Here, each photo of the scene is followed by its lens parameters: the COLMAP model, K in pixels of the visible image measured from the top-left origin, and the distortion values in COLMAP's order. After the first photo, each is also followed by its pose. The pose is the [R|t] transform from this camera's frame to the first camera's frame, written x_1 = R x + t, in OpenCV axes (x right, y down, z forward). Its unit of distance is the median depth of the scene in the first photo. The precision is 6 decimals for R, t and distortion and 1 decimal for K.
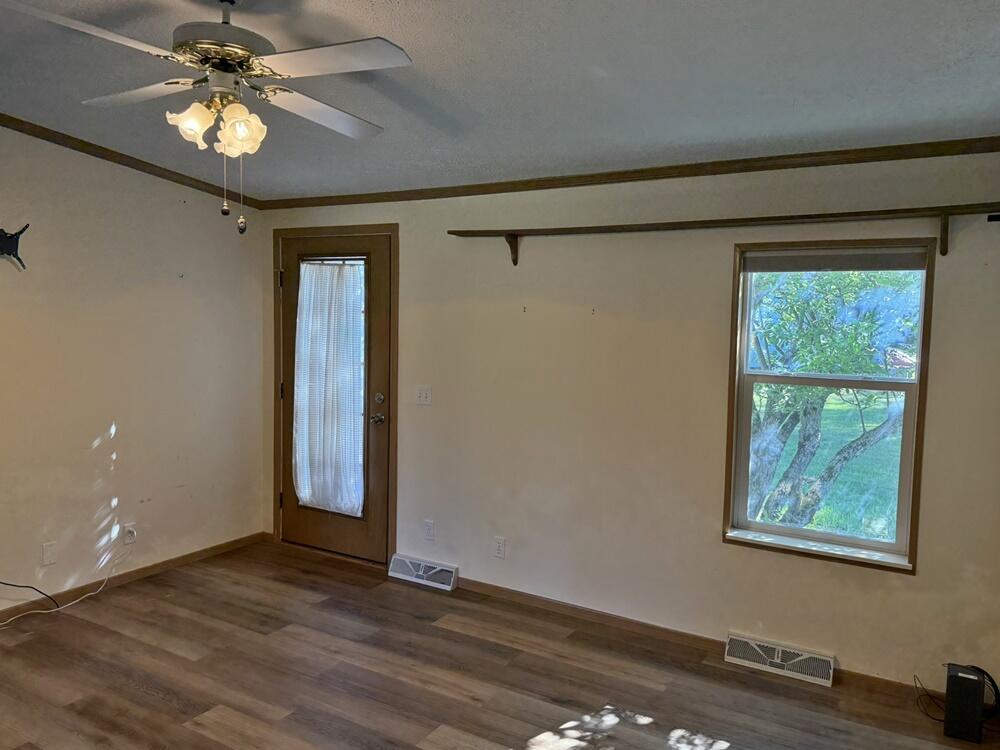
lens RADIAL K [[747.3, 0, 483.6], [0, 747.3, 375.3], [0, 0, 1]] dist [0.159059, -0.234305]
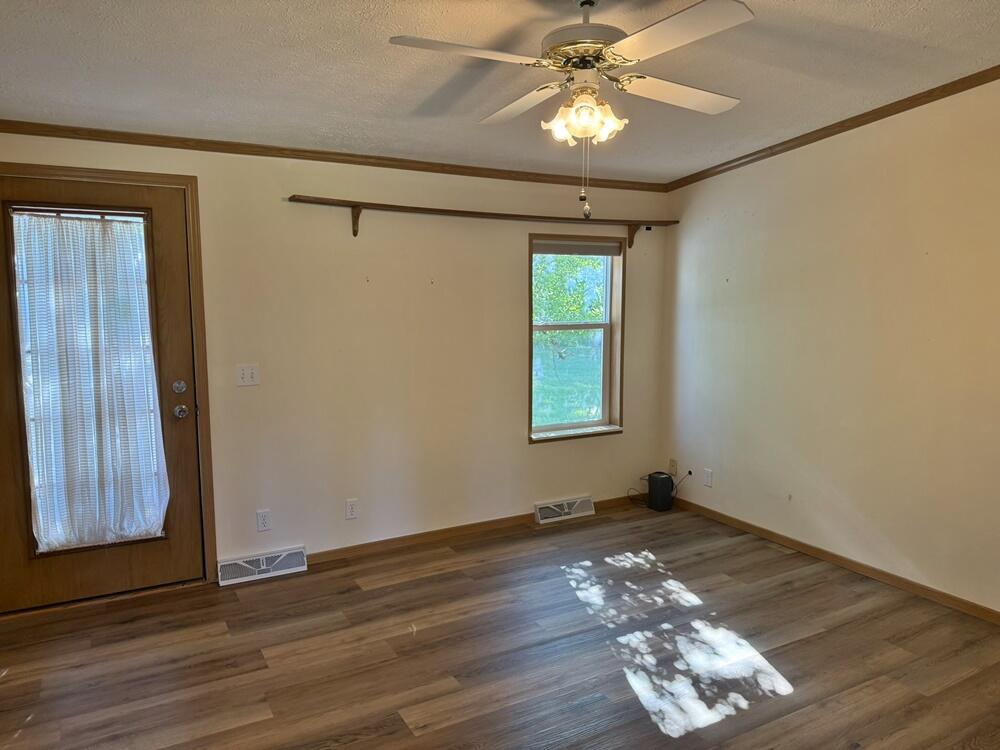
lens RADIAL K [[721.1, 0, 504.8], [0, 721.1, 371.2], [0, 0, 1]] dist [0.137758, -0.201808]
pose [[0.485573, -0.118073, 0.866186, -0.792262], [0.074340, 0.992825, 0.093661, -0.042732], [-0.871030, 0.018913, 0.490866, 0.345576]]
